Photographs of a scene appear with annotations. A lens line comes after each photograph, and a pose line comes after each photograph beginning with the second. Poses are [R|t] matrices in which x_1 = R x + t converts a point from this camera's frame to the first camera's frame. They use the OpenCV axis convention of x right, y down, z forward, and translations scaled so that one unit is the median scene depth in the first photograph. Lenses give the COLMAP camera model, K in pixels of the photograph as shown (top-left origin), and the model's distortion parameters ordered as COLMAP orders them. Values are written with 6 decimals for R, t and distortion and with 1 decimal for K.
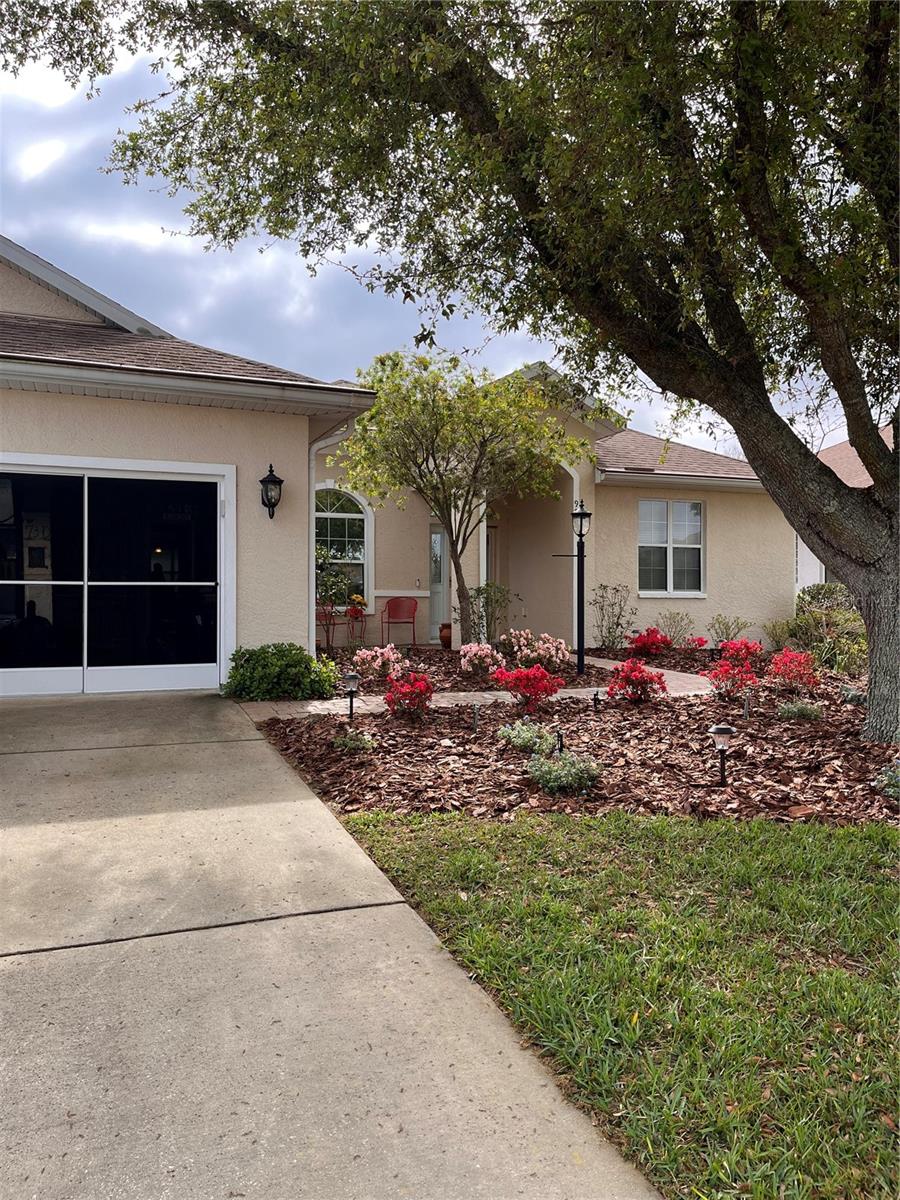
lens RADIAL K [[905.5, 0, 447.9], [0, 905.5, 575.4], [0, 0, 1]] dist [0.081781, -0.113683]
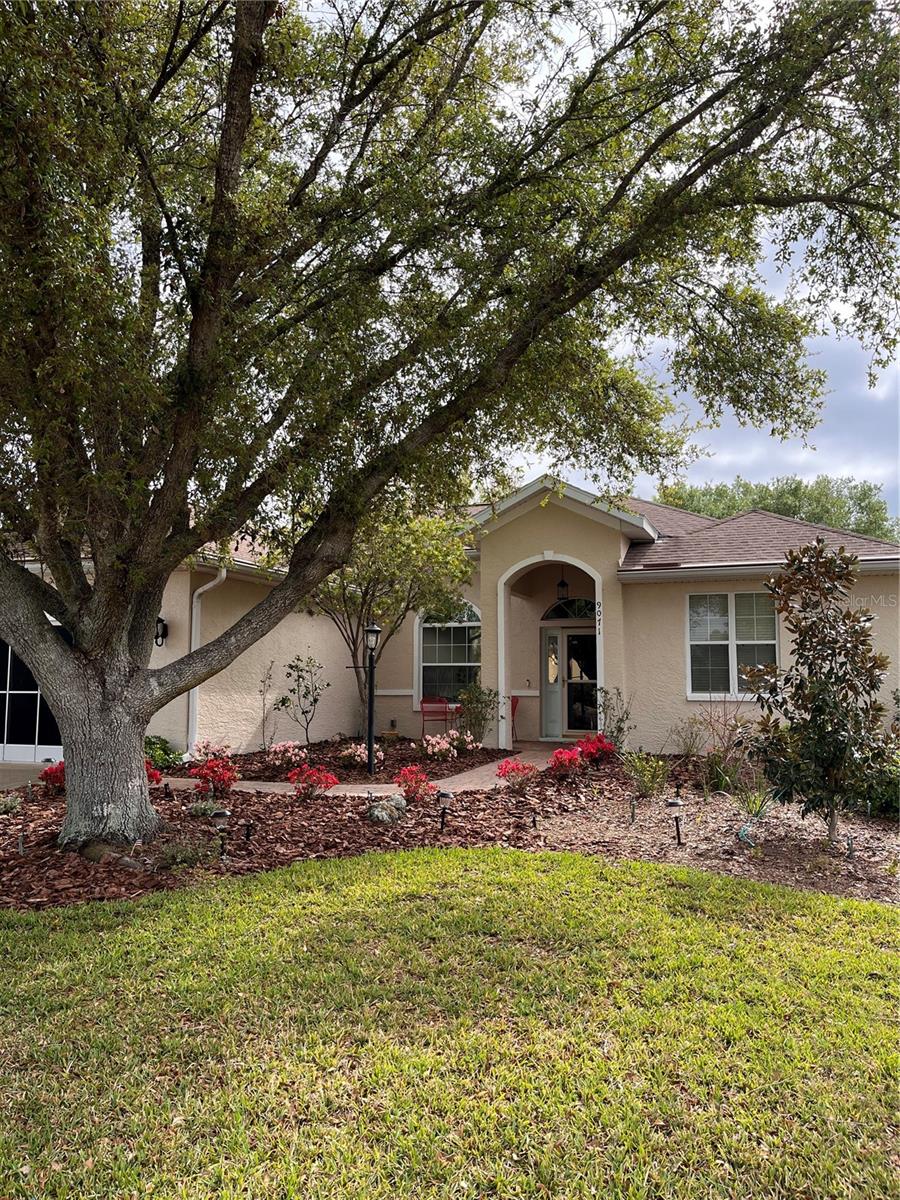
lens RADIAL K [[907.9, 0, 445.8], [0, 907.9, 606.3], [0, 0, 1]] dist [0.085580, -0.121223]
pose [[0.743842, -0.055832, -0.666019, 1.131156], [0.016034, 0.997709, -0.065730, -0.024250], [0.668163, 0.038214, 0.743033, 0.238642]]
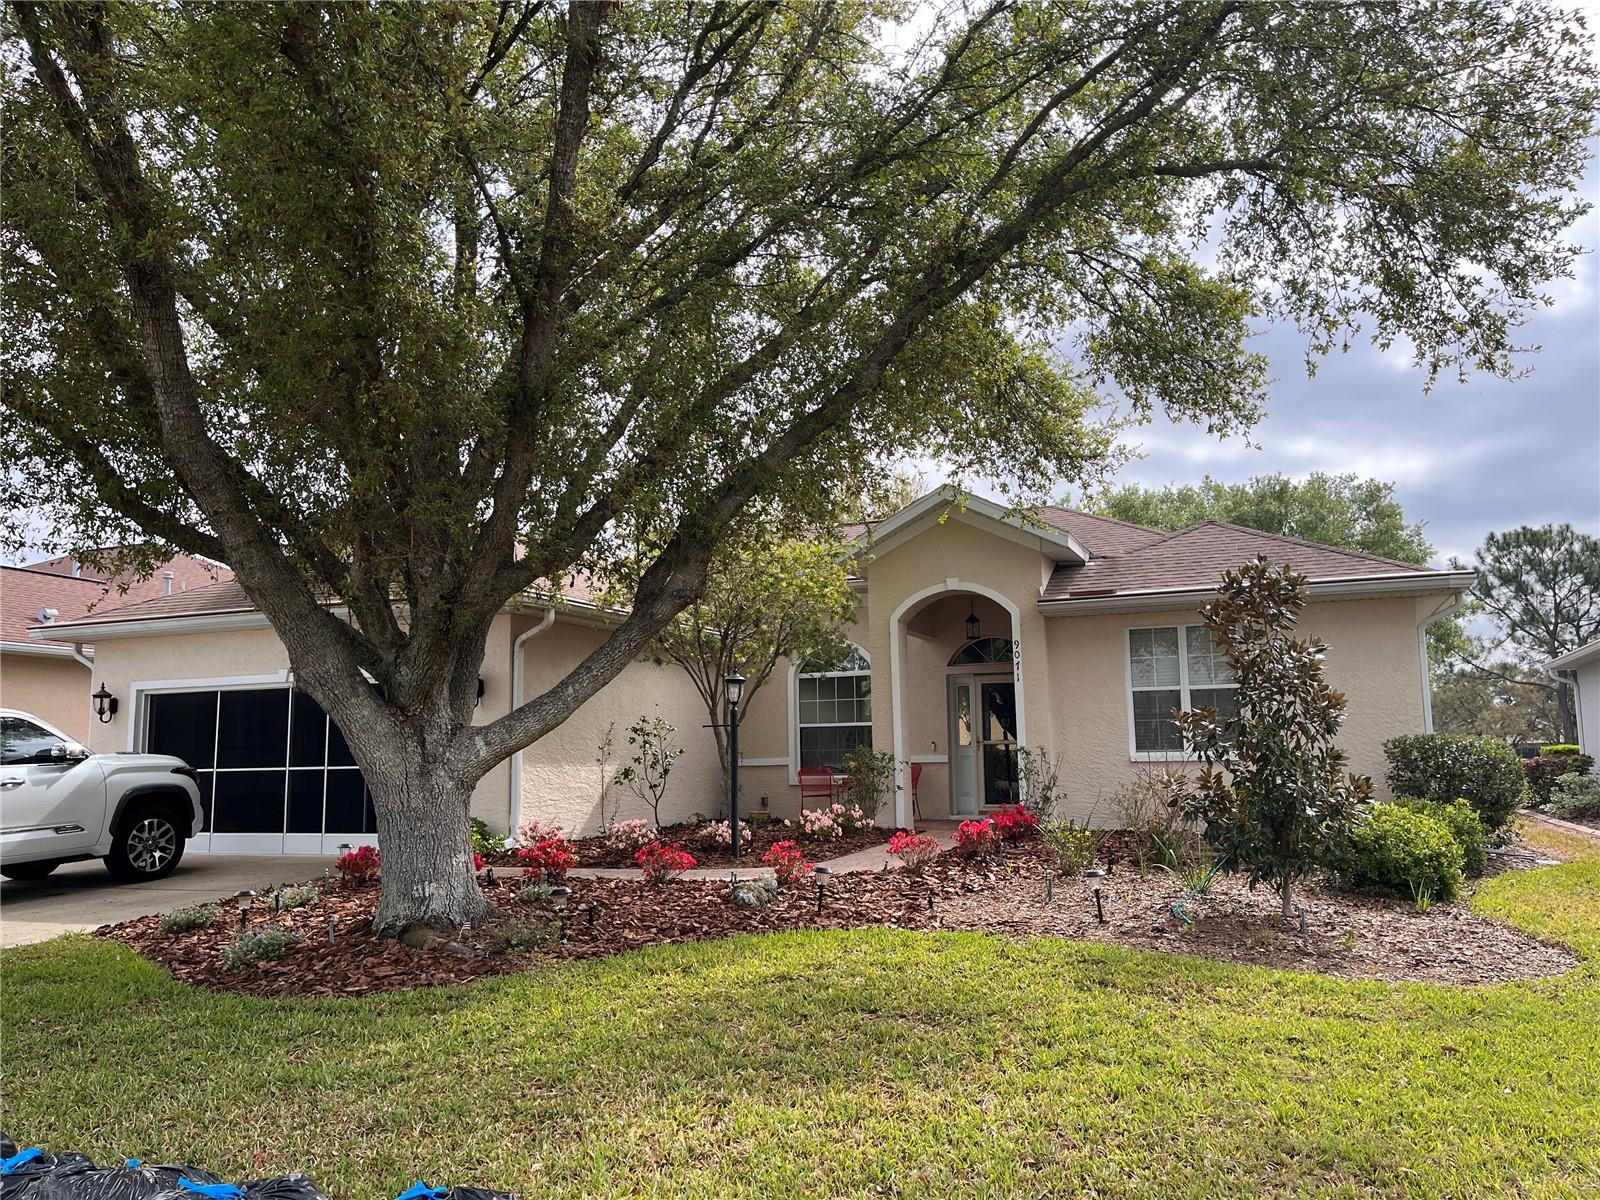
lens RADIAL K [[1207.3, 0, 810.2], [0, 1207.3, 602.2], [0, 0, 1]] dist [0.081781, -0.113683]
pose [[0.728391, -0.102991, -0.677377, 1.217765], [0.037412, 0.993142, -0.110771, -0.007886], [0.684140, 0.055343, 0.727248, 0.163060]]
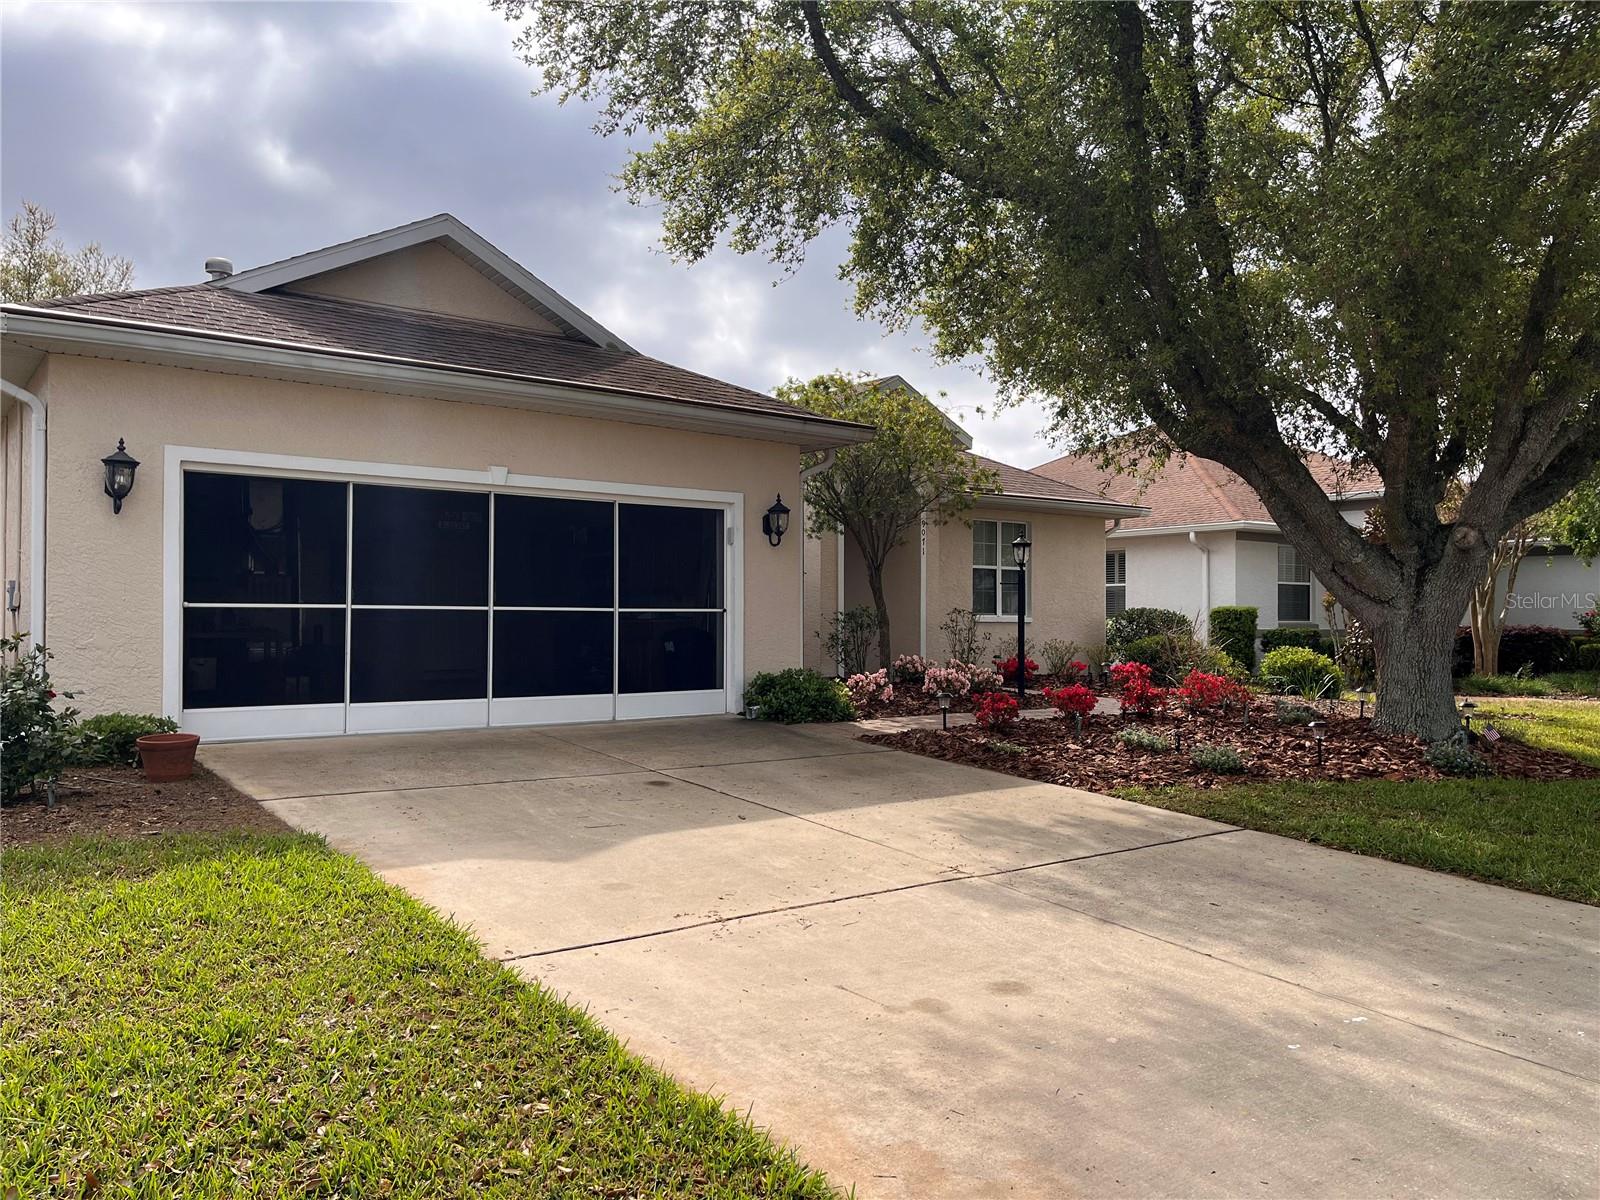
lens RADIAL K [[1210.5, 0, 800.0], [0, 1210.5, 600.0], [0, 0, 1]] dist [0.085580, -0.121223]
pose [[0.965334, 0.006297, 0.260944, -0.515678], [-0.008781, 0.999927, 0.008352, -0.013881], [-0.260872, -0.010354, 0.965318, -0.313887]]
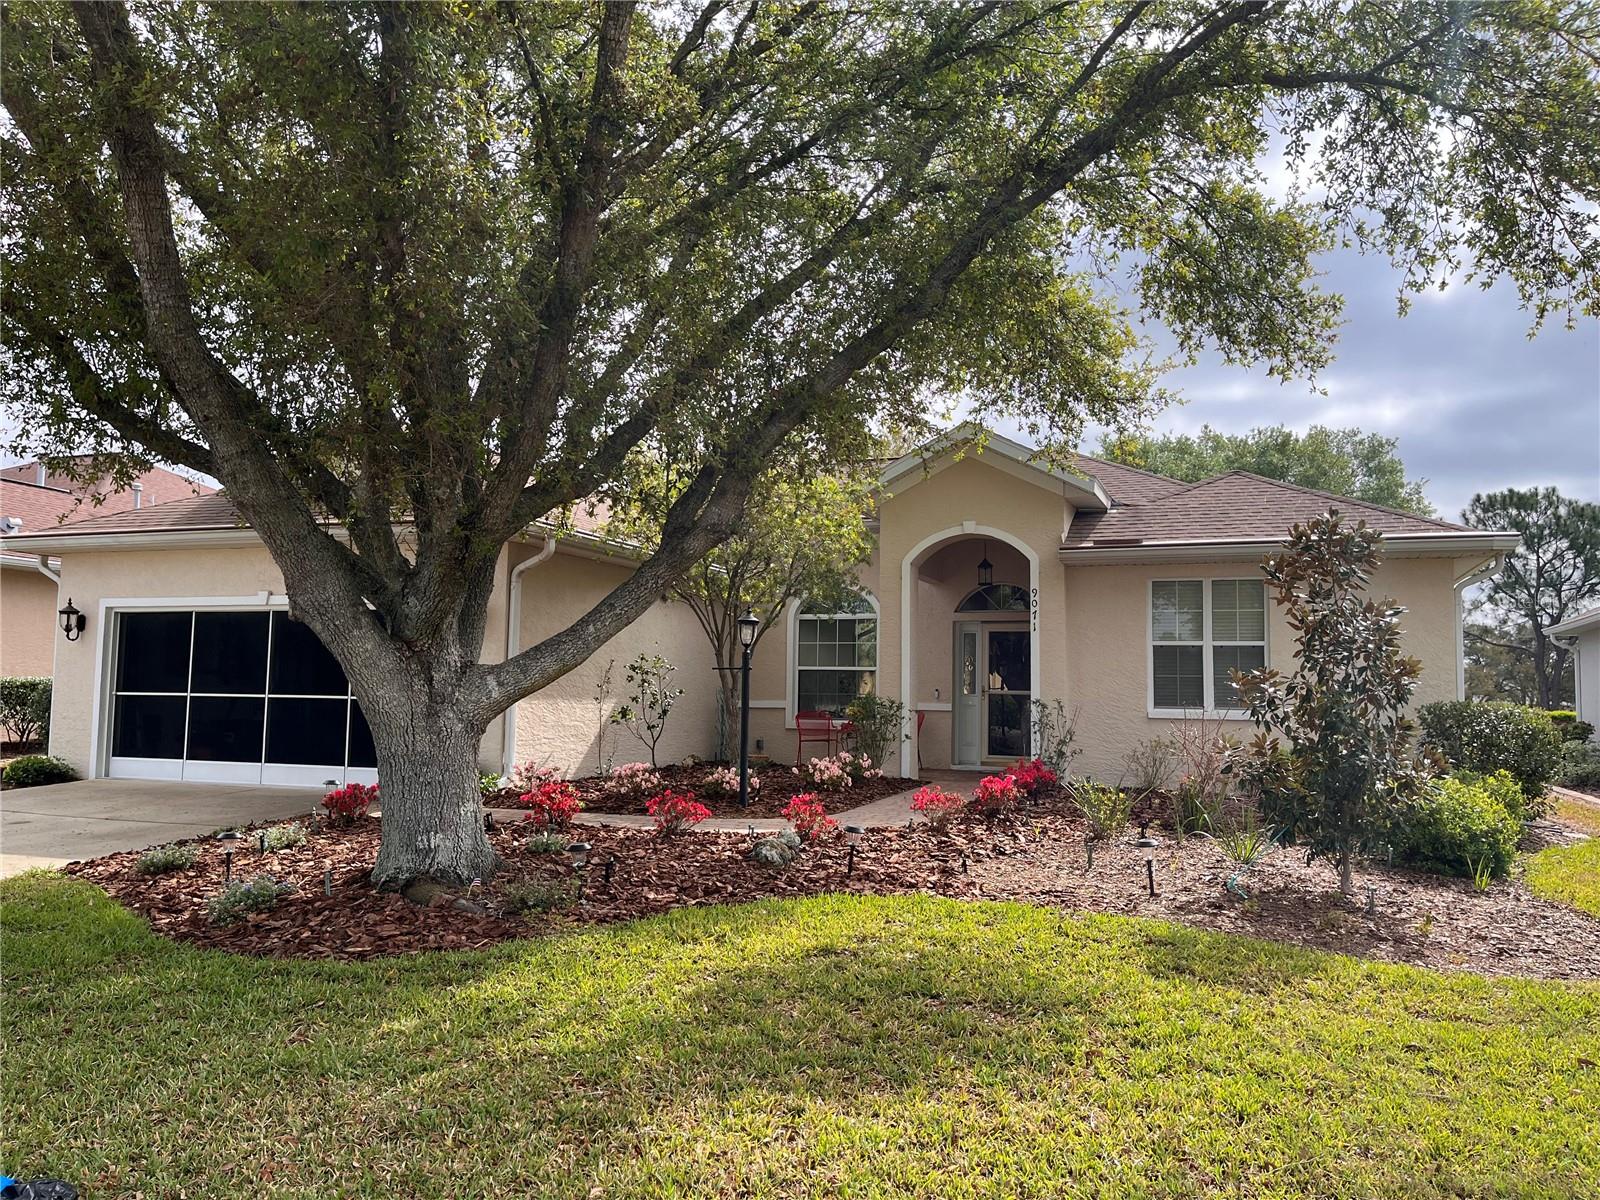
lens RADIAL K [[1210.6, 0, 809.6], [0, 1210.6, 600.5], [0, 0, 1]] dist [0.086682, -0.122203]
pose [[0.745081, -0.043195, -0.665574, 1.131350], [0.003773, 0.998158, -0.060555, -0.018368], [0.666964, 0.042608, 0.743871, 0.182431]]
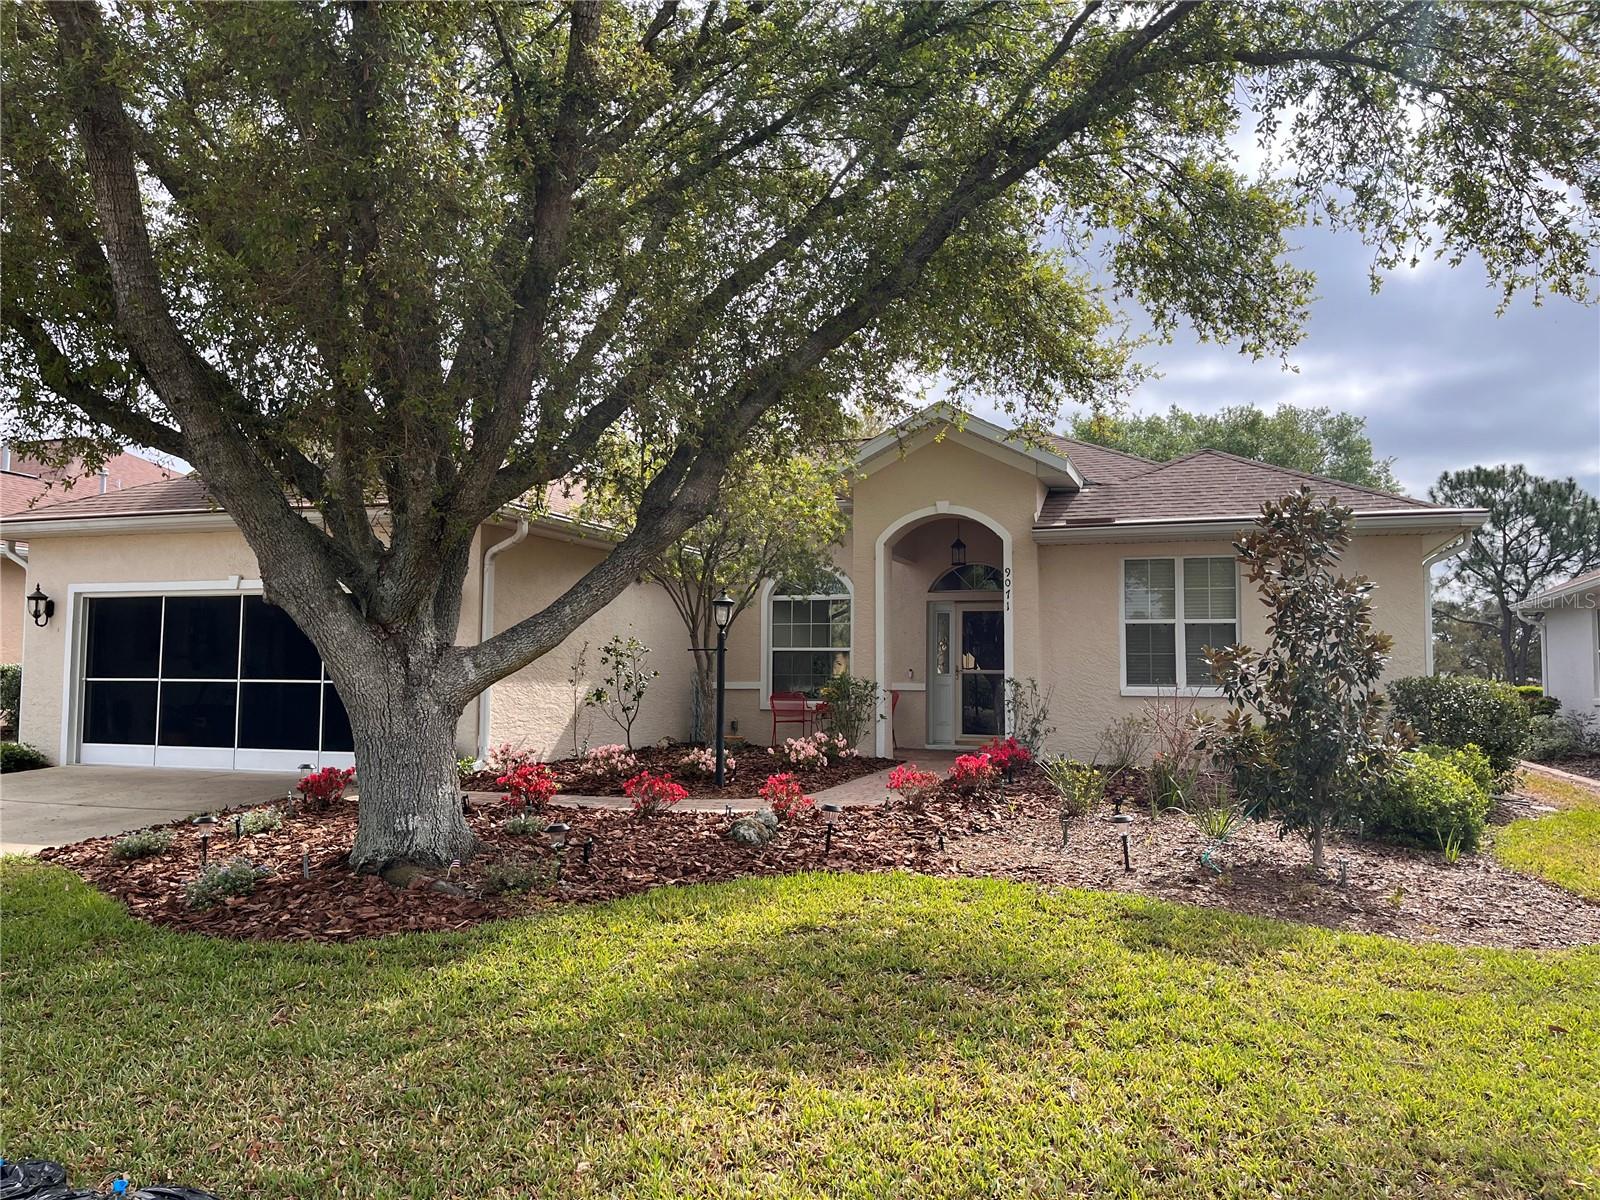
lens RADIAL K [[1211.4, 0, 797.6], [0, 1211.4, 596.4], [0, 0, 1]] dist [0.084153, -0.117511]
pose [[0.753624, -0.040674, -0.656046, 1.130019], [0.011358, 0.998740, -0.048874, -0.016840], [0.657207, 0.029381, 0.753137, 0.179025]]
